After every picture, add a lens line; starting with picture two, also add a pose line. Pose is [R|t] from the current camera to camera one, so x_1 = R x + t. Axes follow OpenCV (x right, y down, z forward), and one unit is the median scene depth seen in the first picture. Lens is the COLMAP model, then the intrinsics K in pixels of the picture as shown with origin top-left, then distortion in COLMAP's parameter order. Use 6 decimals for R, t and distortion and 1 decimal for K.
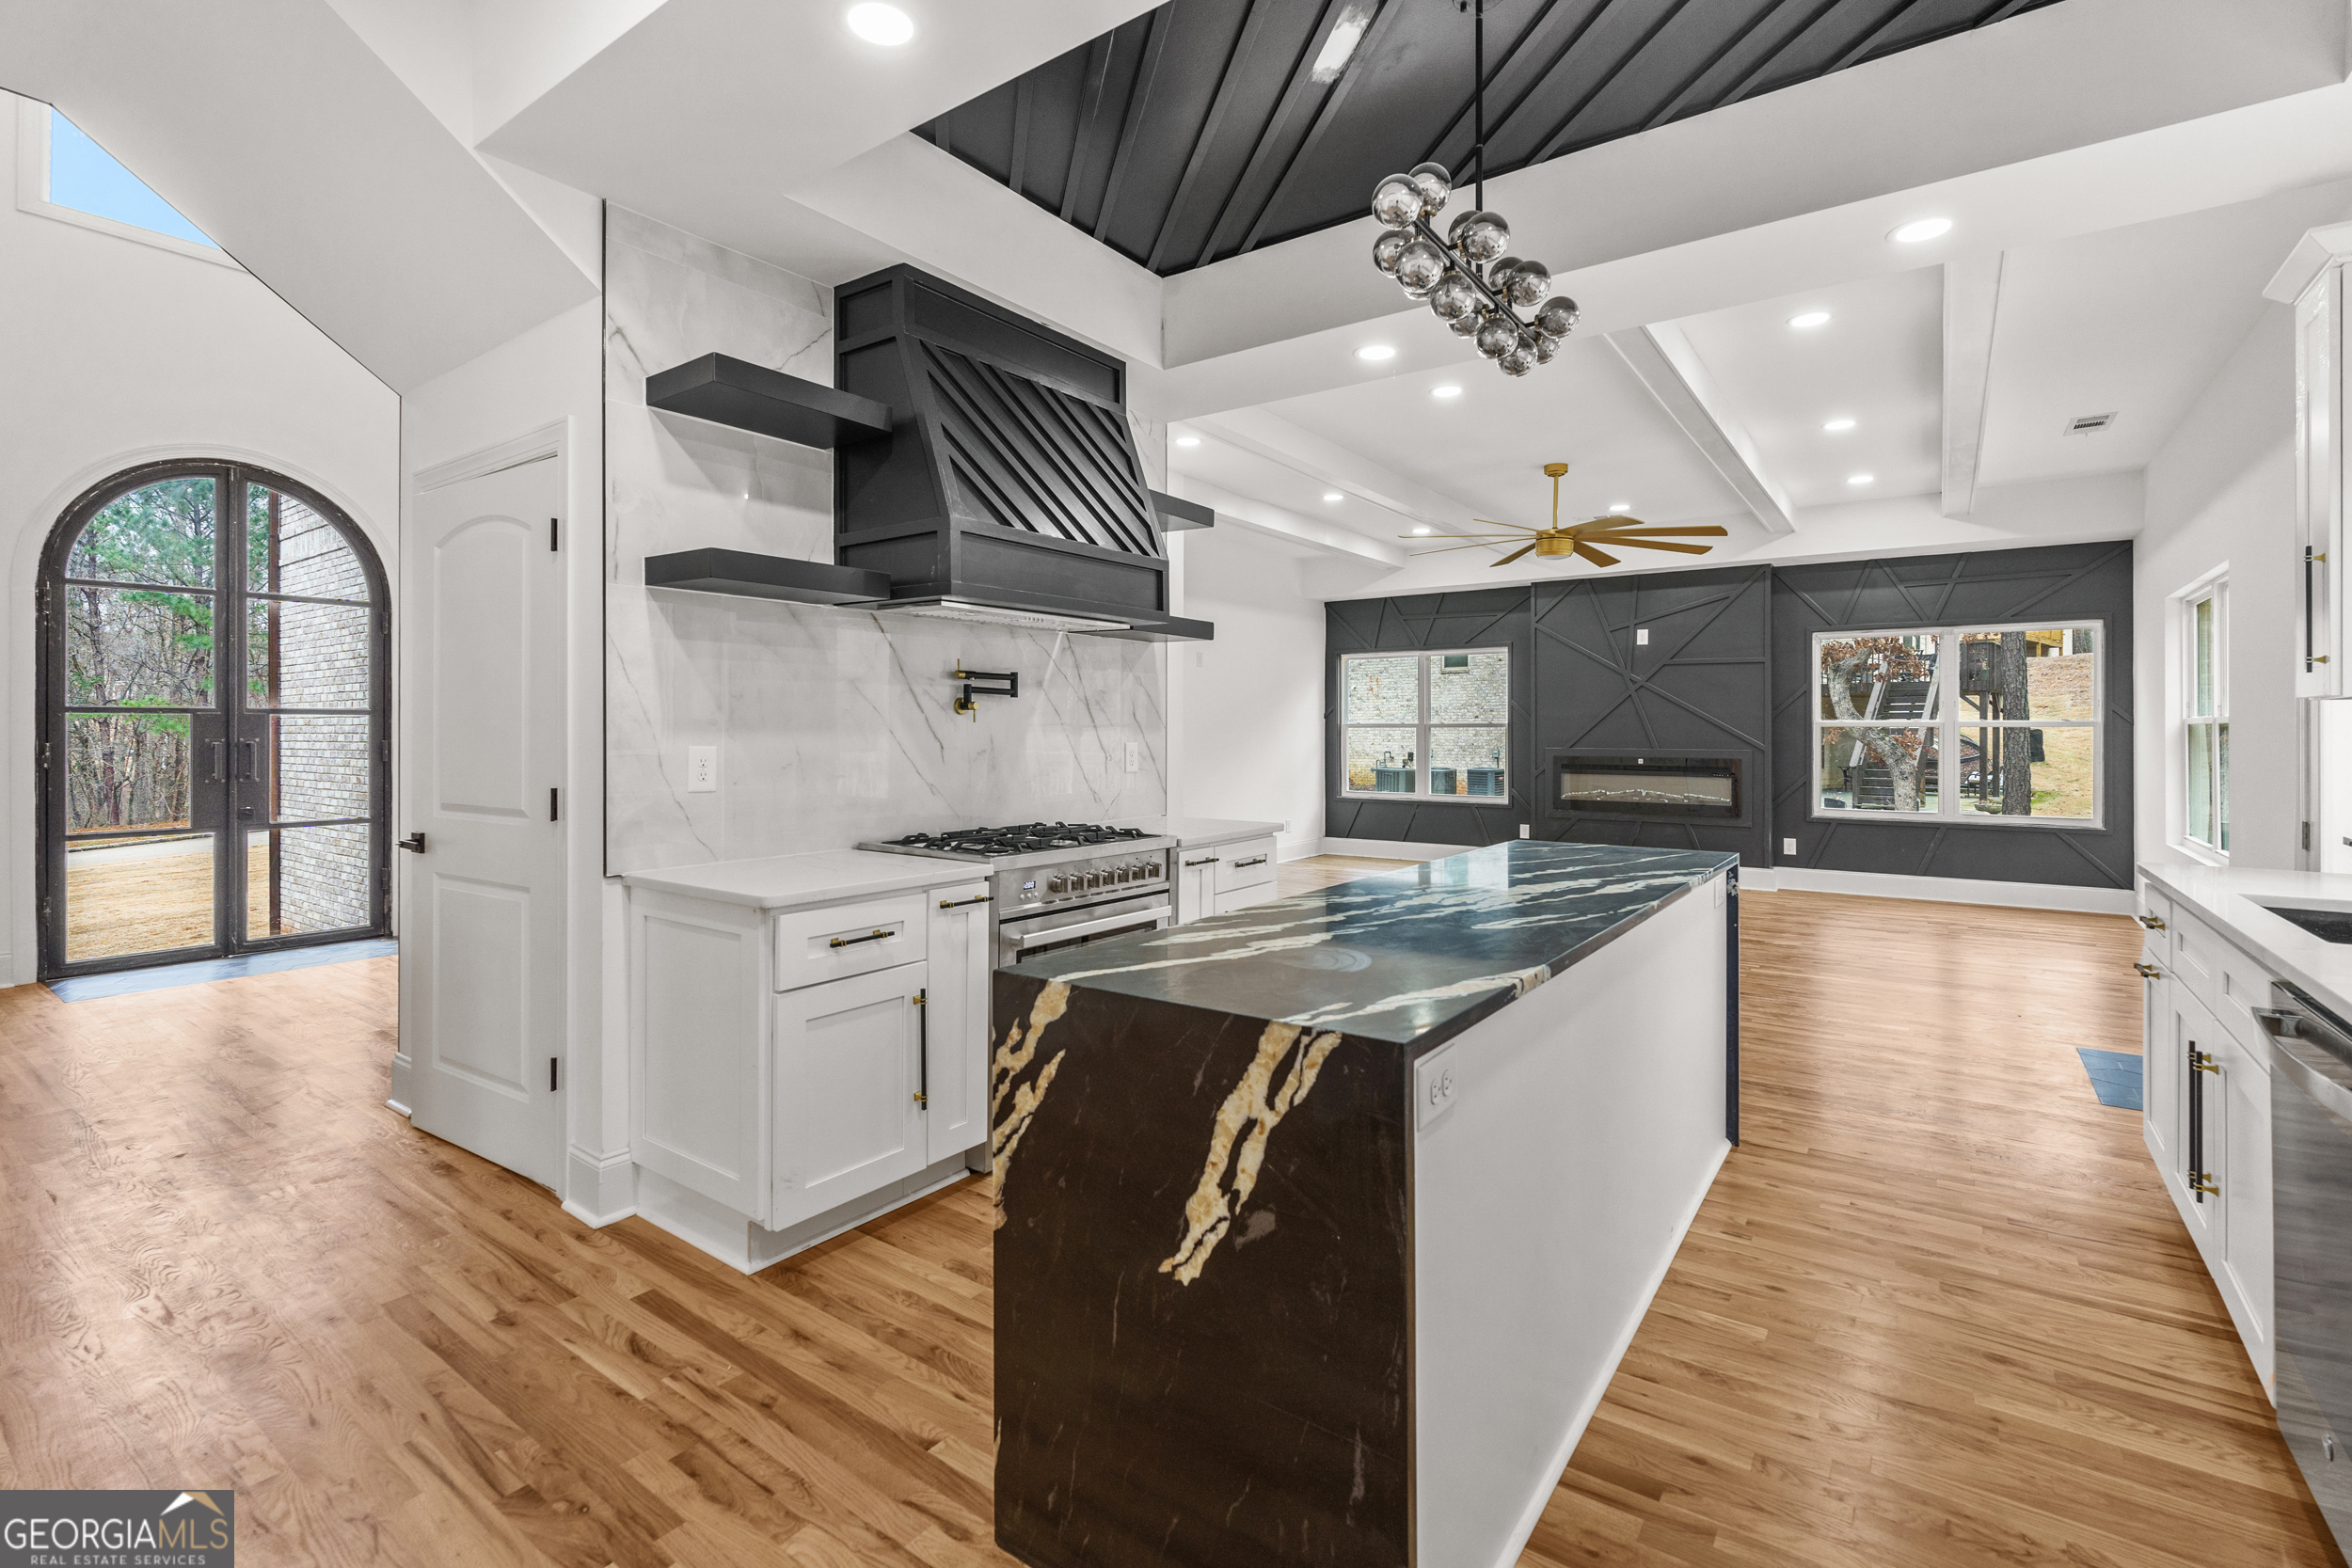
lens RADIAL K [[1053.6, 0, 1180.6], [0, 1053.6, 734.7], [0, 0, 1]] dist [-0.005767, 0.001369]
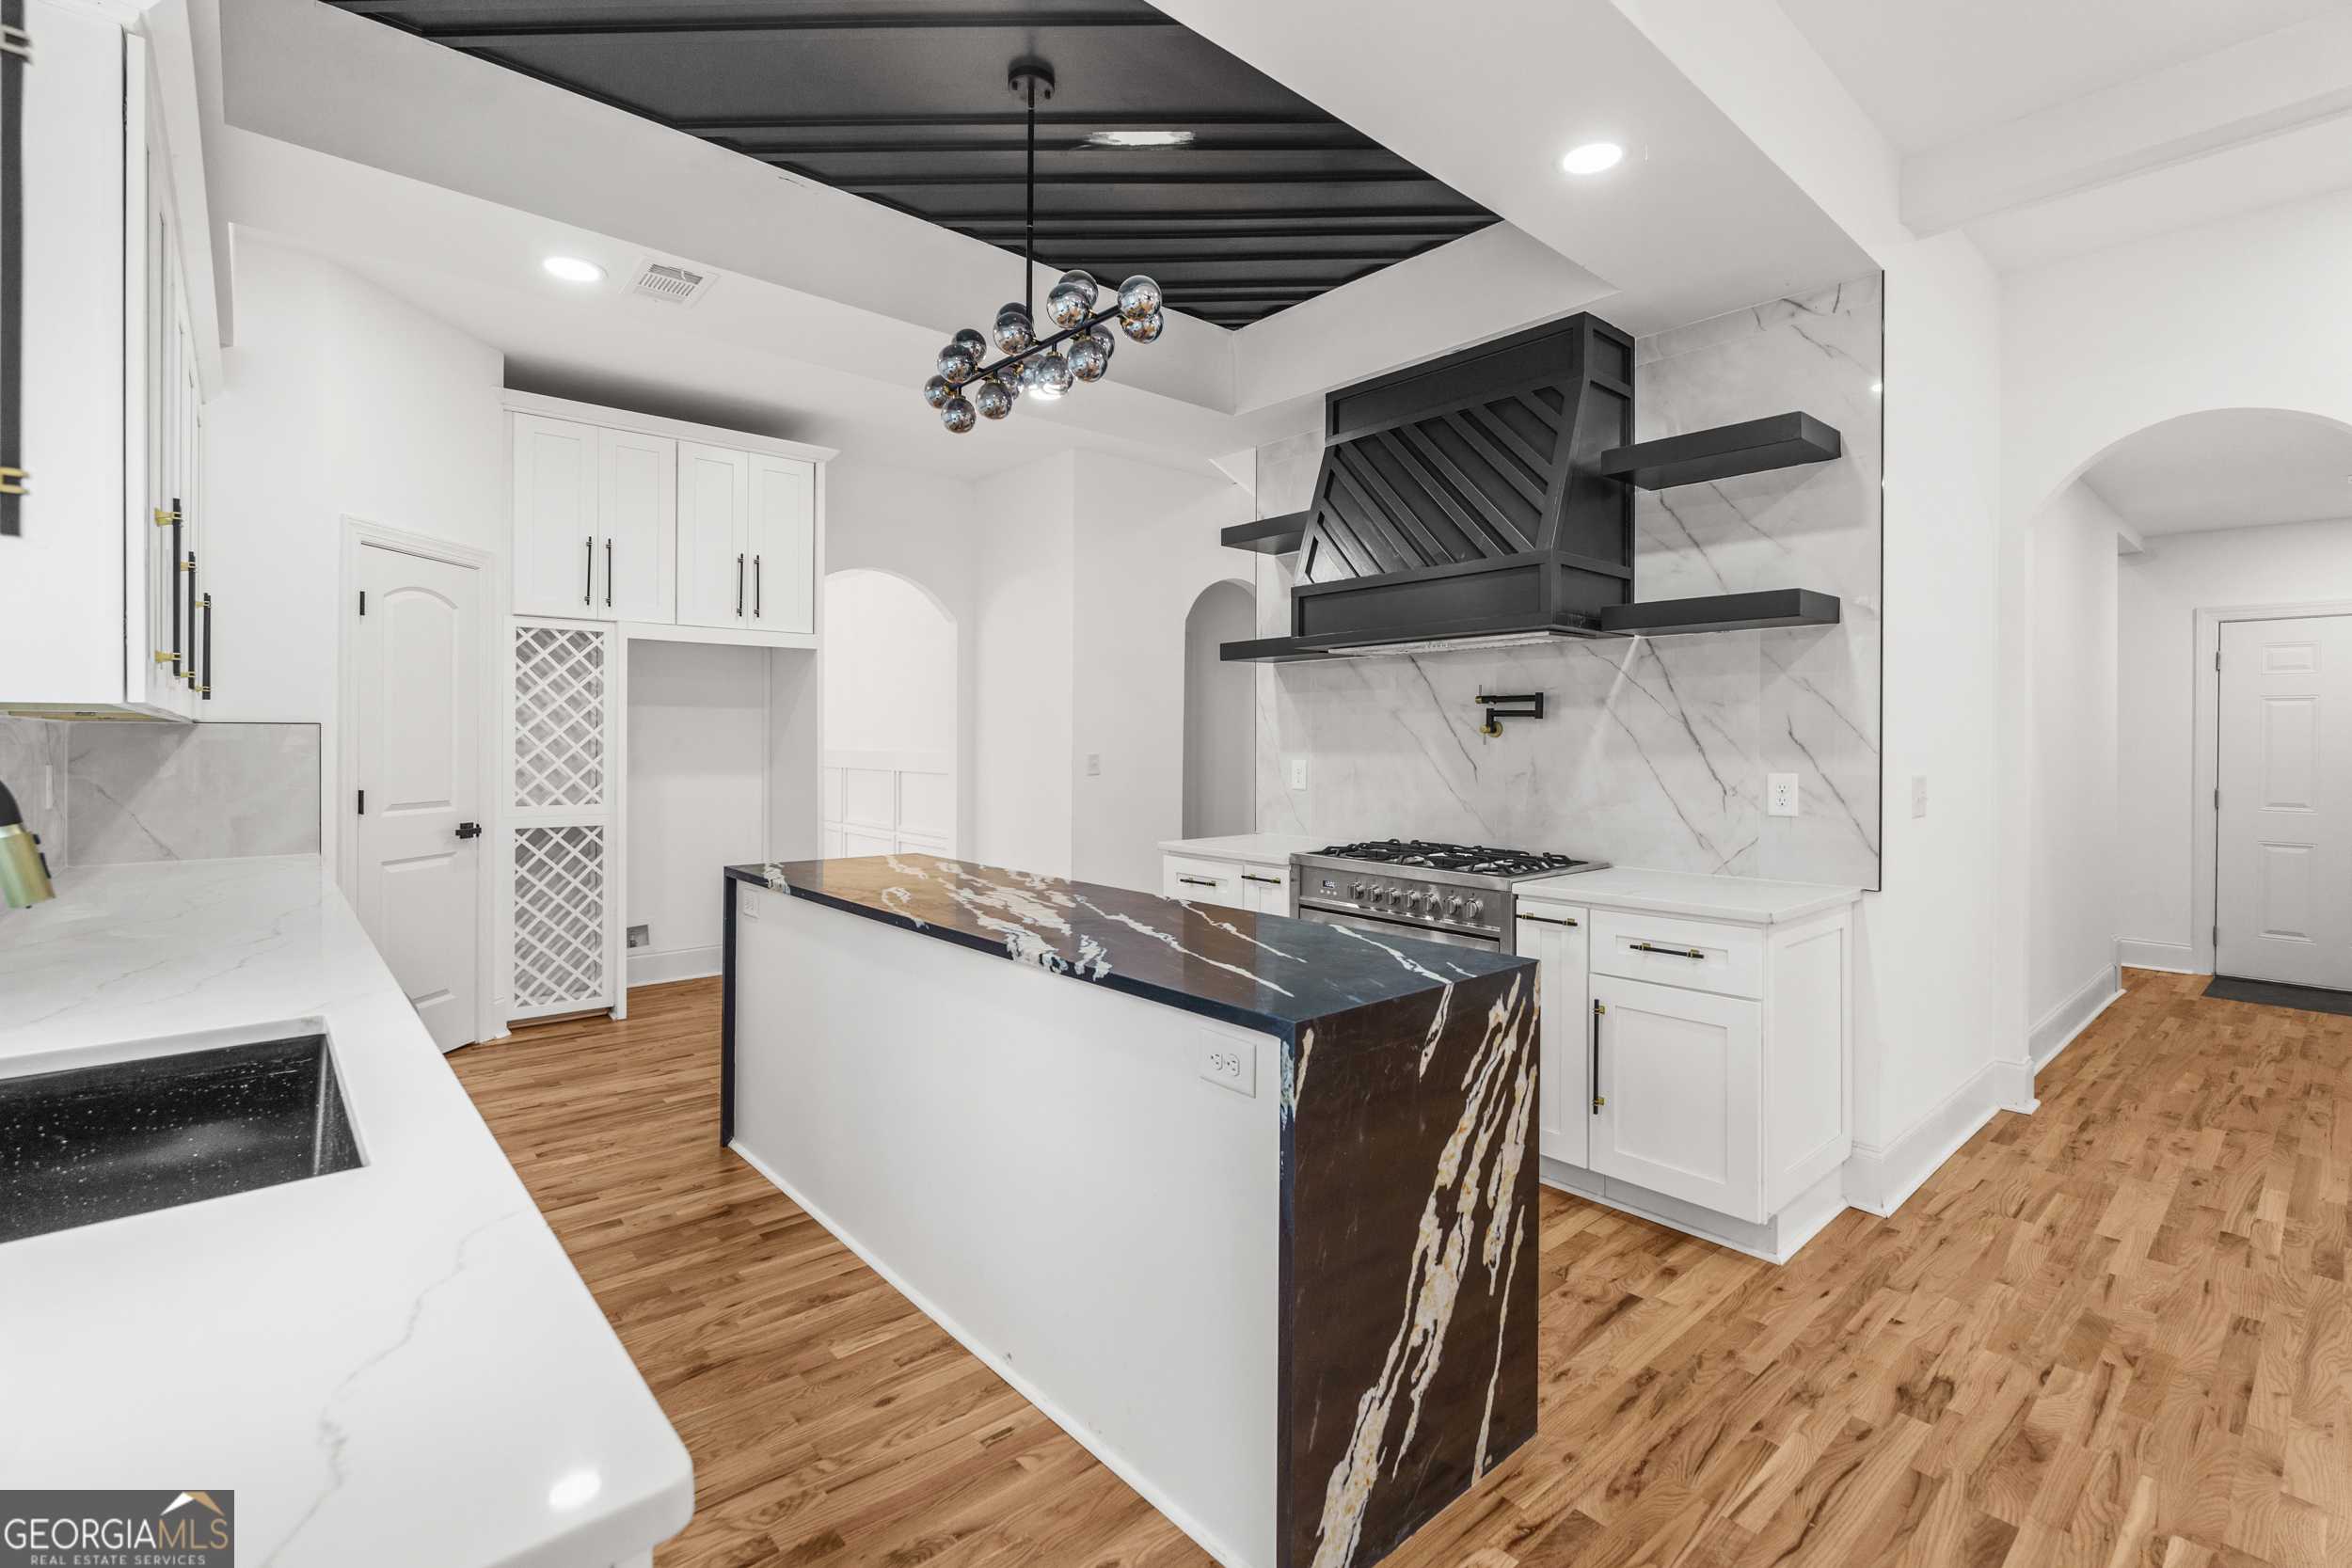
lens RADIAL K [[1053.6, 0, 1165.6], [0, 1053.6, 748.3], [0, 0, 1]] dist [-0.005767, 0.001369]
pose [[-0.226215, 0.002664, -0.974074, 0.427696], [-0.007279, 0.999964, 0.004426, -0.005235], [0.974050, 0.008092, -0.226187, 0.447004]]
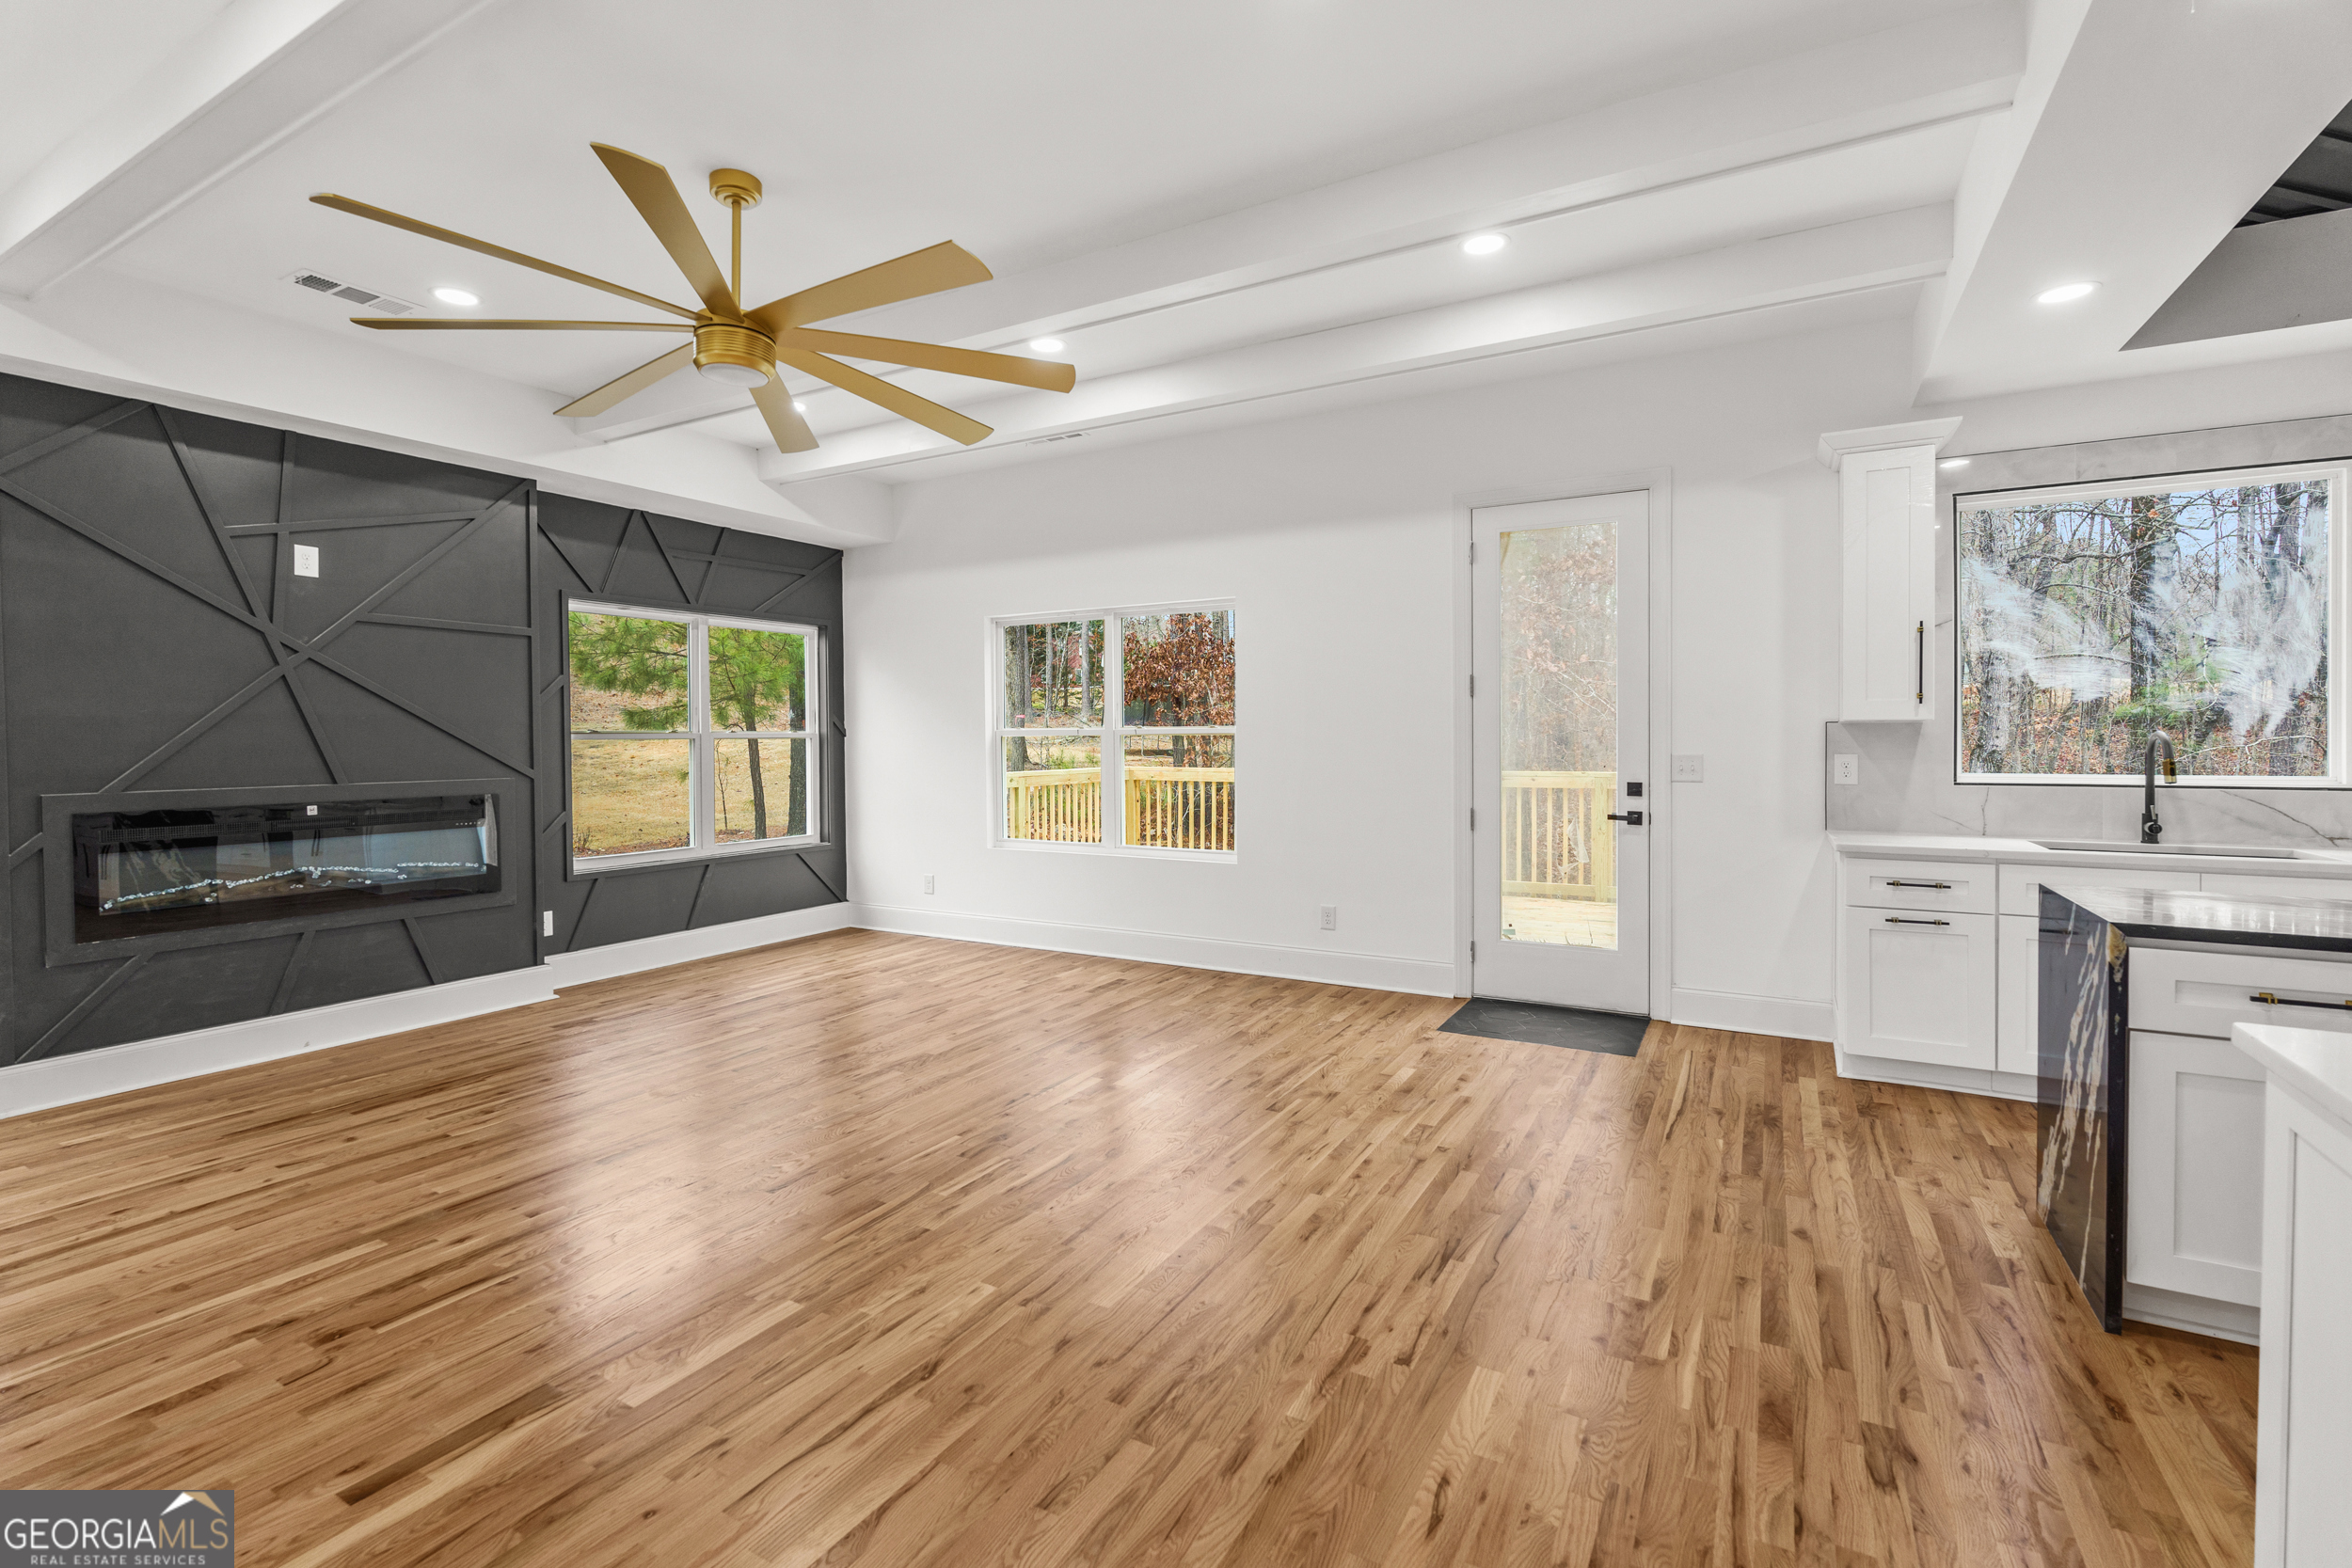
lens RADIAL K [[1053.6, 0, 1163.6], [0, 1053.6, 755.9], [0, 0, 1]] dist [-0.005767, 0.001369]
pose [[-0.098702, -0.018296, 0.994949, -0.119009], [0.008420, 0.999780, 0.019220, -0.007998], [-0.995081, 0.010275, -0.098526, 0.777551]]
